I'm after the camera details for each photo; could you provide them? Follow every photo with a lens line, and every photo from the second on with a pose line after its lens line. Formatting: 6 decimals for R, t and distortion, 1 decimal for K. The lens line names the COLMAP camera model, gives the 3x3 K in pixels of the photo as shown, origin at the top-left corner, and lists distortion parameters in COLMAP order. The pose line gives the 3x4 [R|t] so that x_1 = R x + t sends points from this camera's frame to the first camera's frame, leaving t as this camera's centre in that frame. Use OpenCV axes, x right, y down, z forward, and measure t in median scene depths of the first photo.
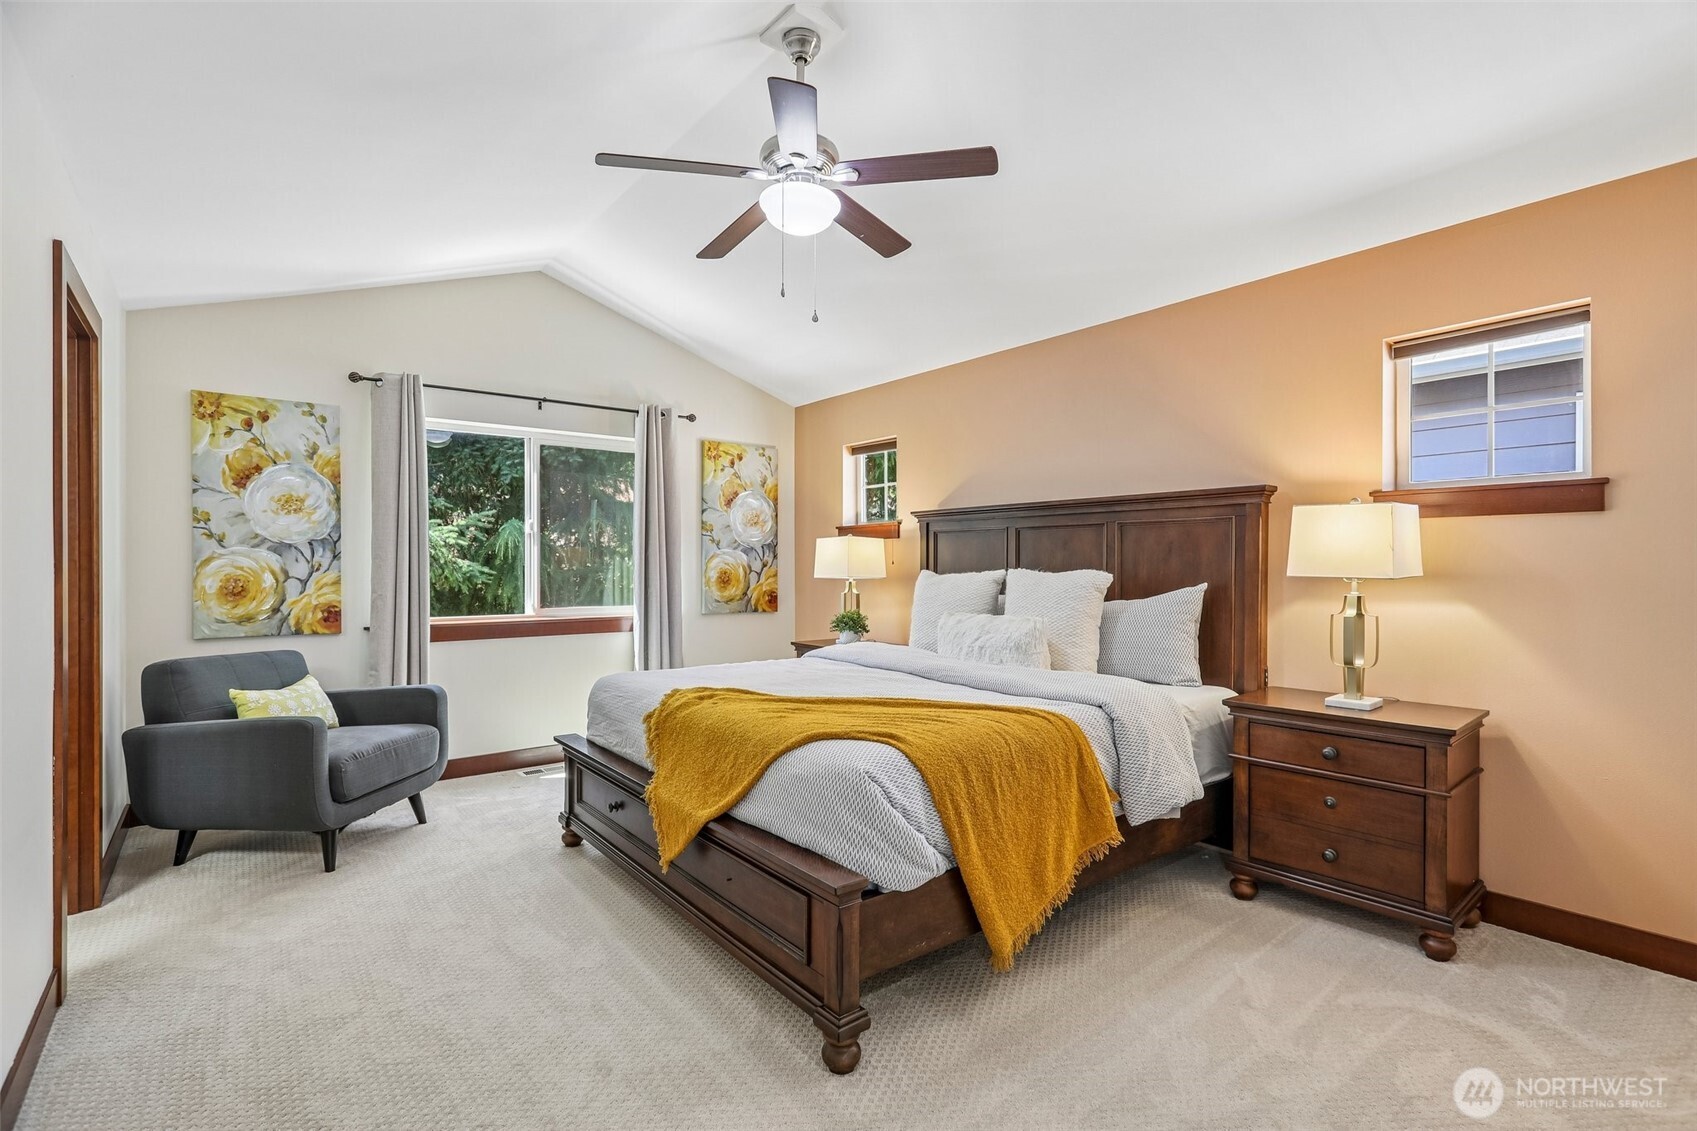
lens RADIAL K [[795.5, 0, 850.5], [0, 795.5, 565.3], [0, 0, 1]] dist [0.000447, 0.000129]
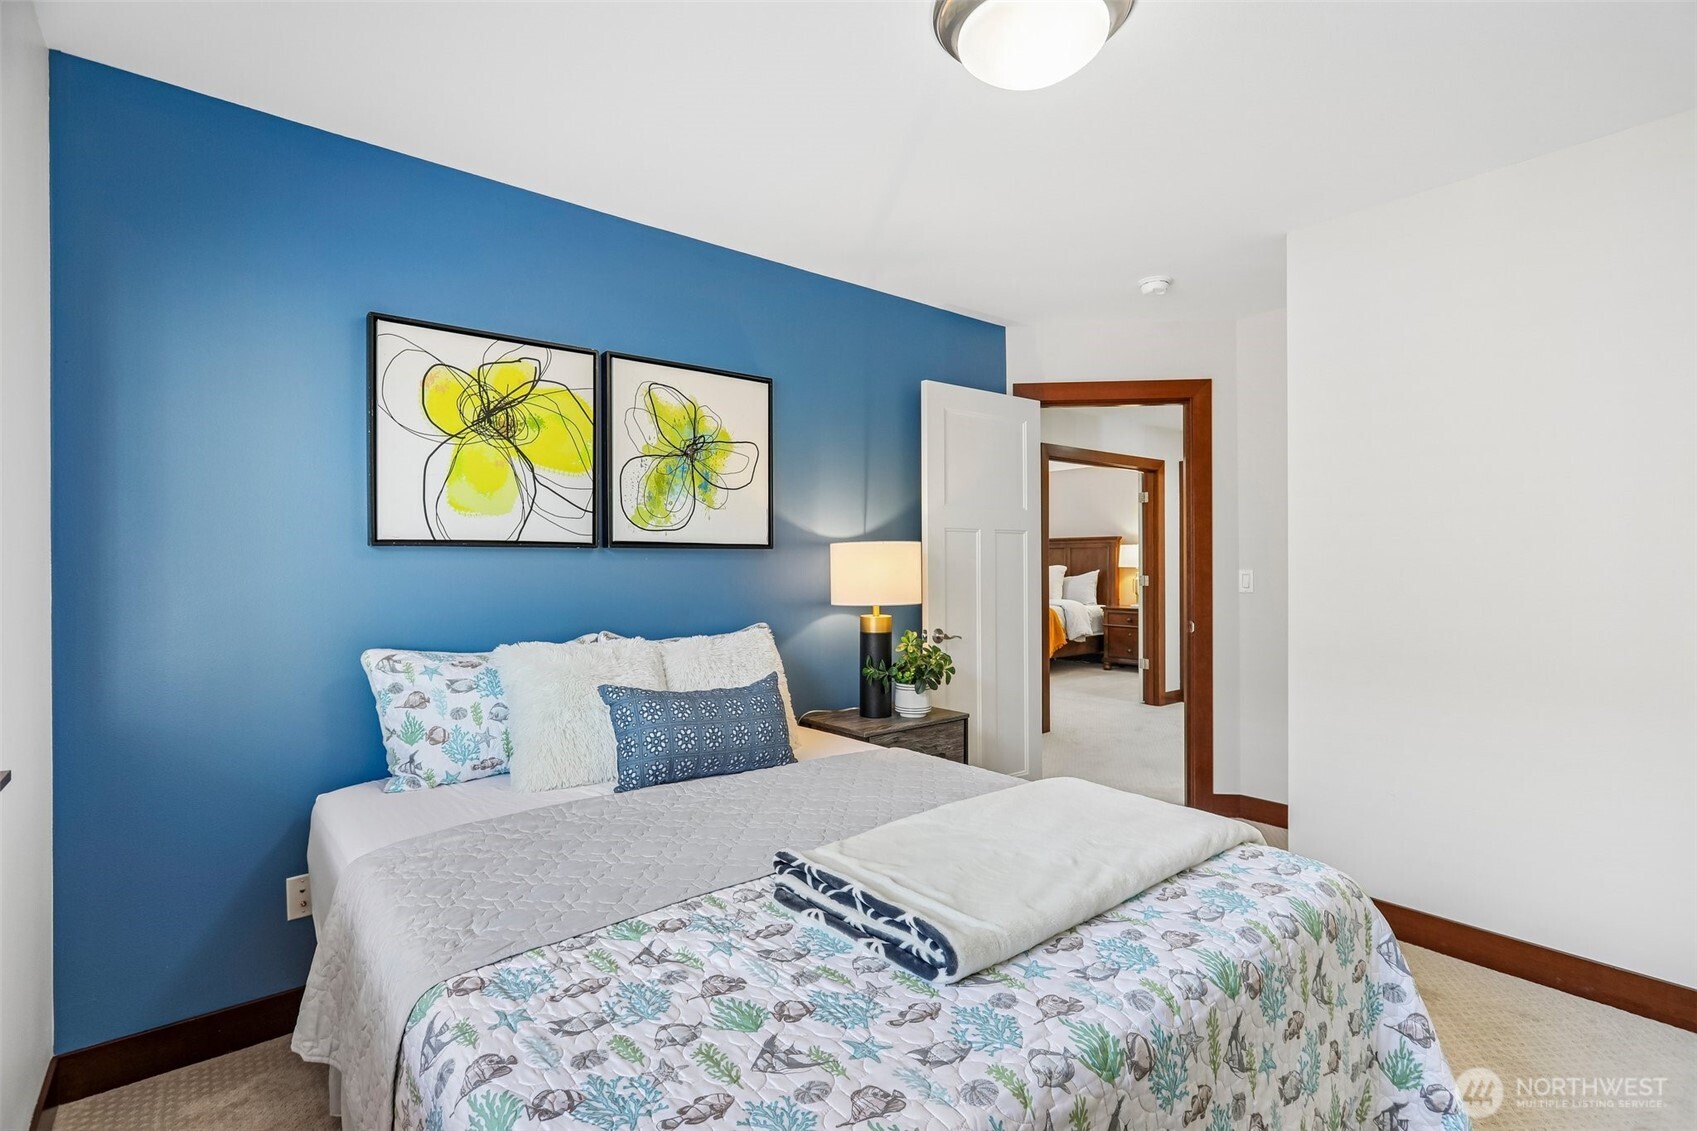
lens RADIAL K [[795.5, 0, 846.7], [0, 795.5, 565.6], [0, 0, 1]] dist [0.000447, 0.000129]
pose [[0.999875, -0.005071, 0.015002, -0.505784], [0.005091, 0.999986, -0.001258, 0.006378], [-0.014996, 0.001335, 0.999887, -1.858214]]
